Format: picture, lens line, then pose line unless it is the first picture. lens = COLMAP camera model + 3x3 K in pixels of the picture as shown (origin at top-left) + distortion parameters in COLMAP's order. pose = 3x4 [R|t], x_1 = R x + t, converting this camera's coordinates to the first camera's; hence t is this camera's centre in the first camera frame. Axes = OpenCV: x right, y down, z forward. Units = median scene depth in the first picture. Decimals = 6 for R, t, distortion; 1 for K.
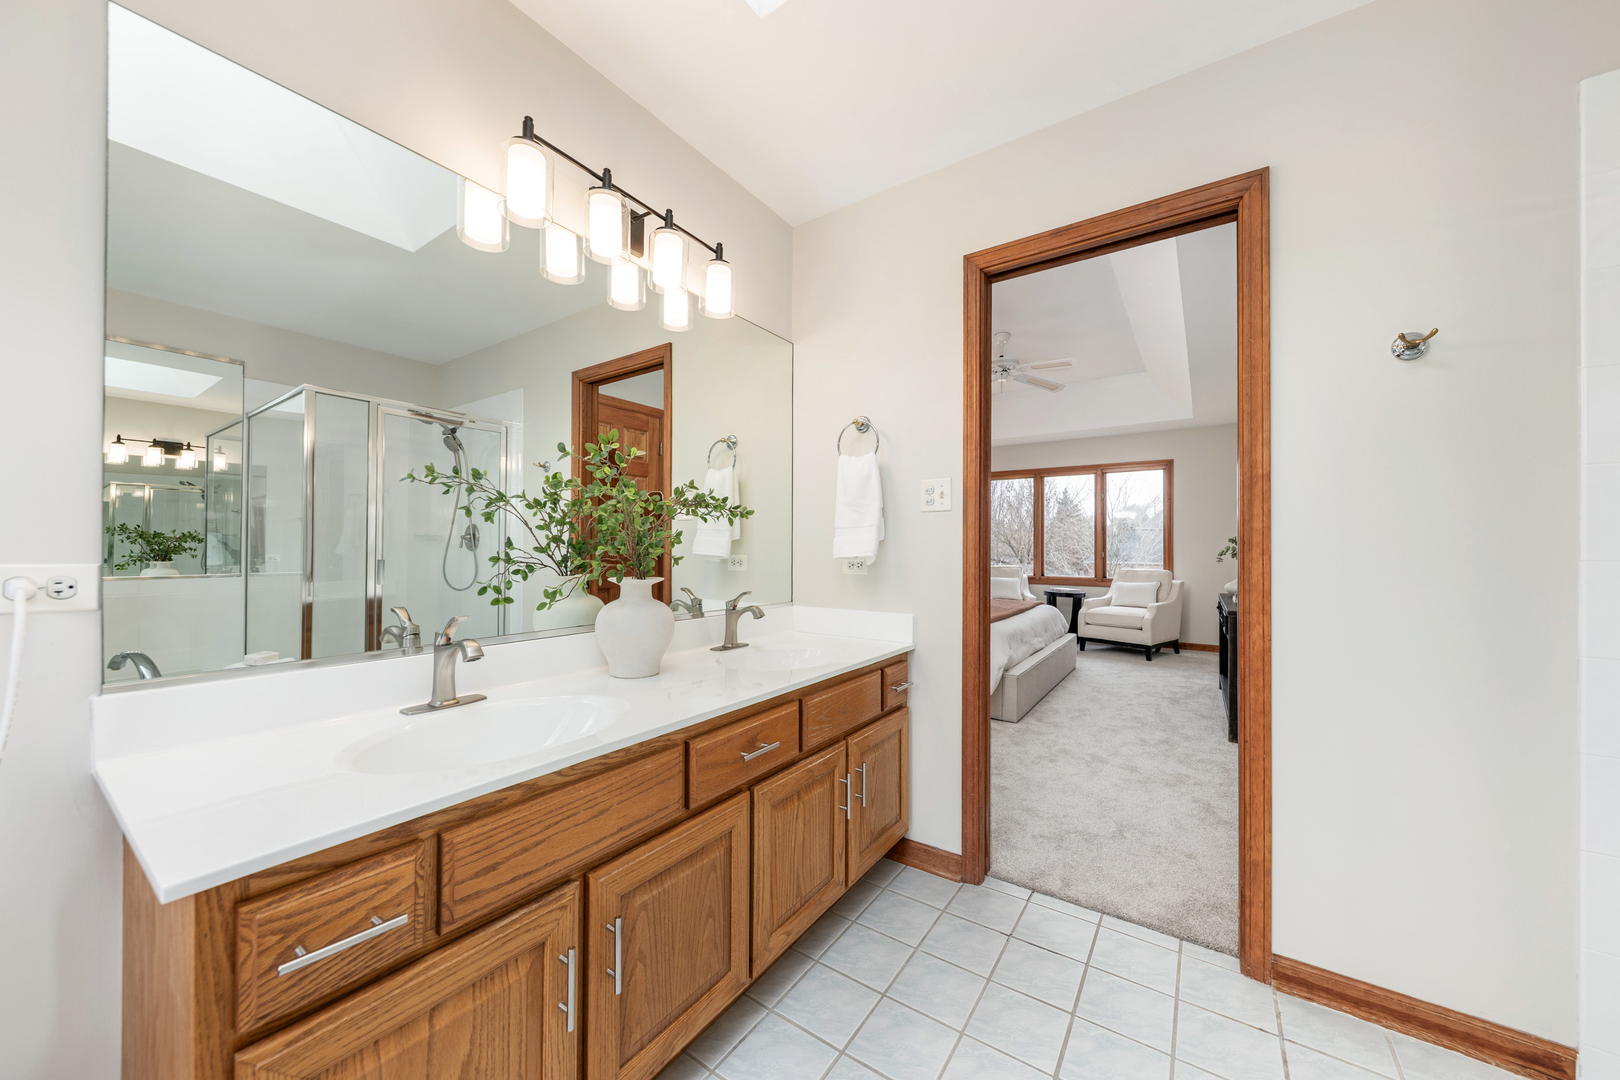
lens RADIAL K [[574.5, 0, 810.0], [0, 574.5, 540.0], [0, 0, 1]] dist [0.000611, 0.000037]
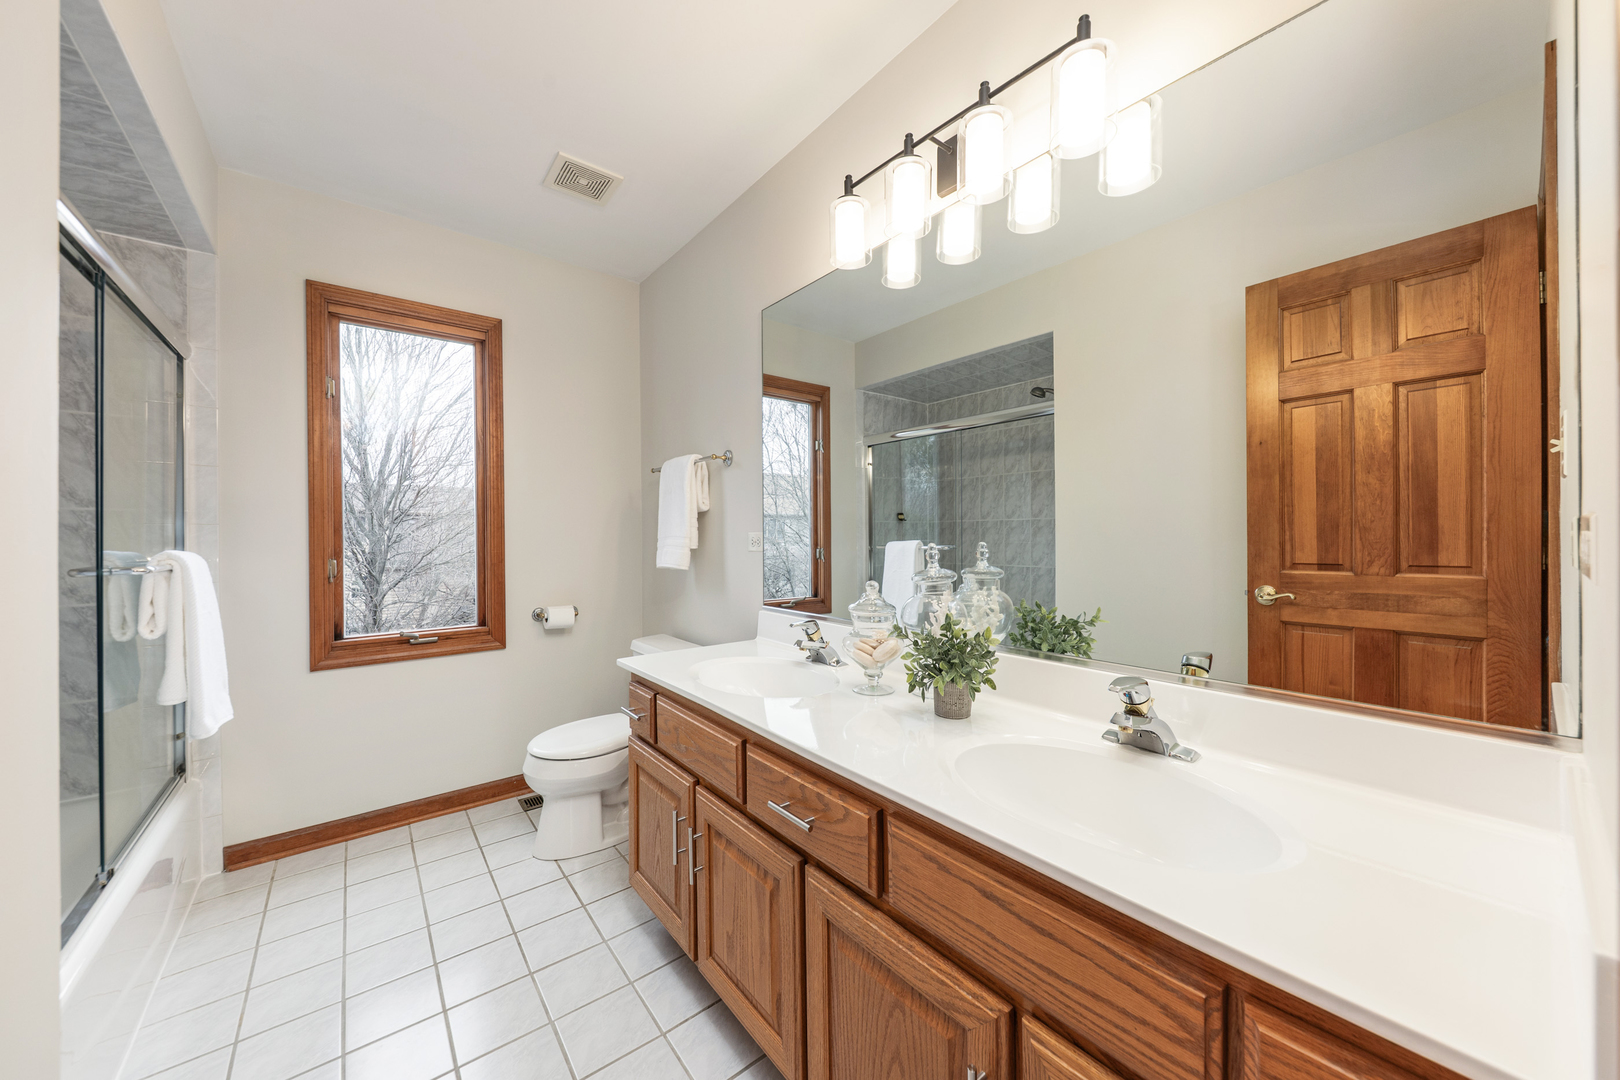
lens RADIAL K [[579.3, 0, 810.0], [0, 579.3, 540.0], [0, 0, 1]] dist [0.001054, 0.000015]
pose [[-0.291956, 0.002721, -0.956428, 0.666530], [0.017041, 0.999852, -0.002358, 0.000155], [0.956280, -0.016987, -0.291959, 1.279037]]
